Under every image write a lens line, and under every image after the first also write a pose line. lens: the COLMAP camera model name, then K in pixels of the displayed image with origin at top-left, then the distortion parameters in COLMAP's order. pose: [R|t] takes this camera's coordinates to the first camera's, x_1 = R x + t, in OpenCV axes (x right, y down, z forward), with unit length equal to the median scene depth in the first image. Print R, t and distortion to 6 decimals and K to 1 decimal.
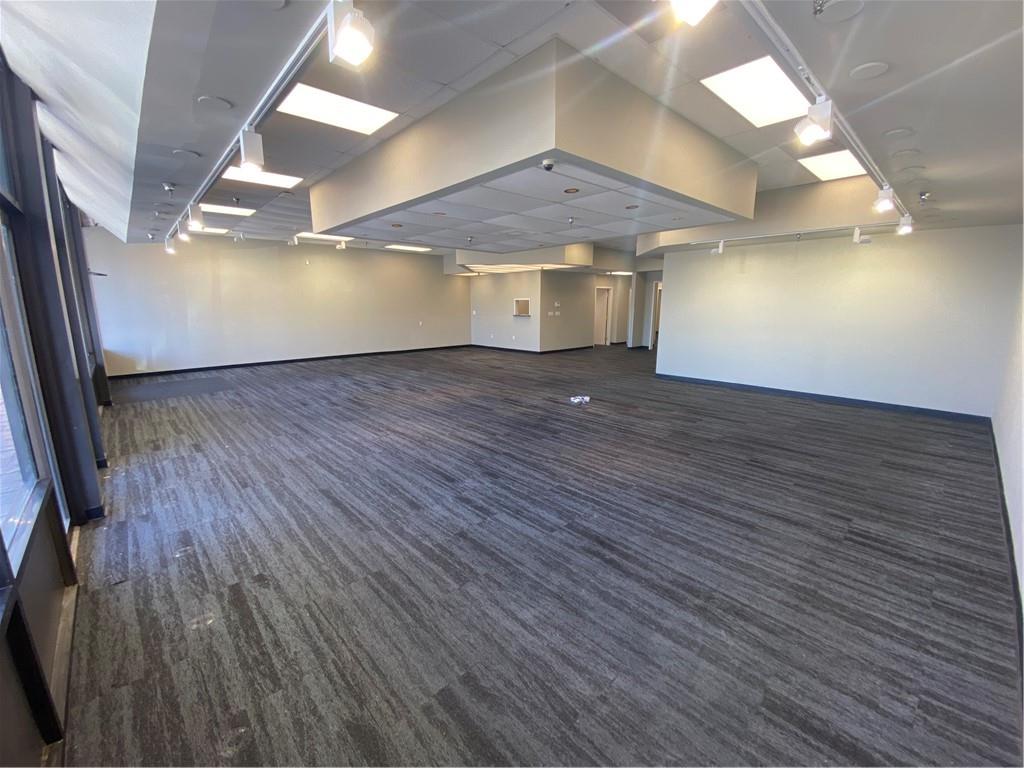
lens RADIAL K [[415.8, 0, 509.6], [0, 415.8, 394.9], [0, 0, 1]] dist [0.000892, -0.000615]
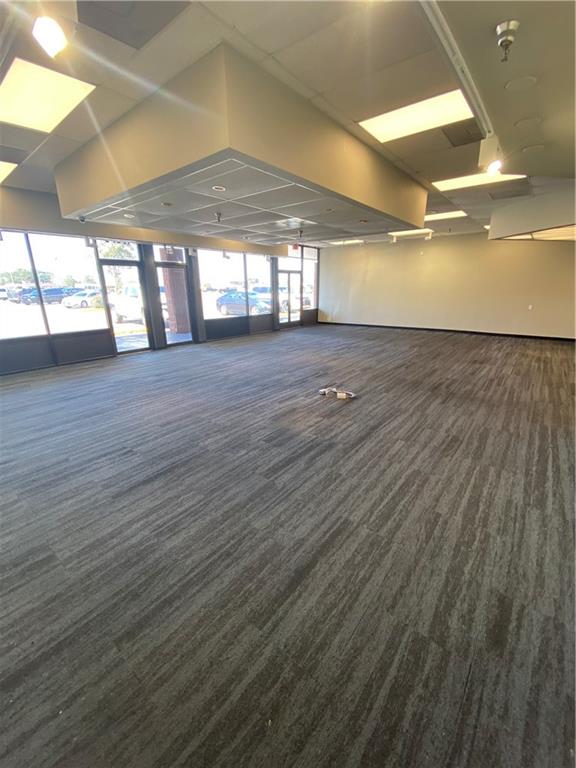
lens RADIAL K [[311.9, 0, 283.4], [0, 311.9, 395.8], [0, 0, 1]] dist [0.000892, -0.000615]
pose [[0.130536, 0.327671, -0.935731, 1.039813], [-0.211405, 0.931300, 0.296628, -0.212387], [0.968643, 0.159097, 0.190839, 0.965818]]
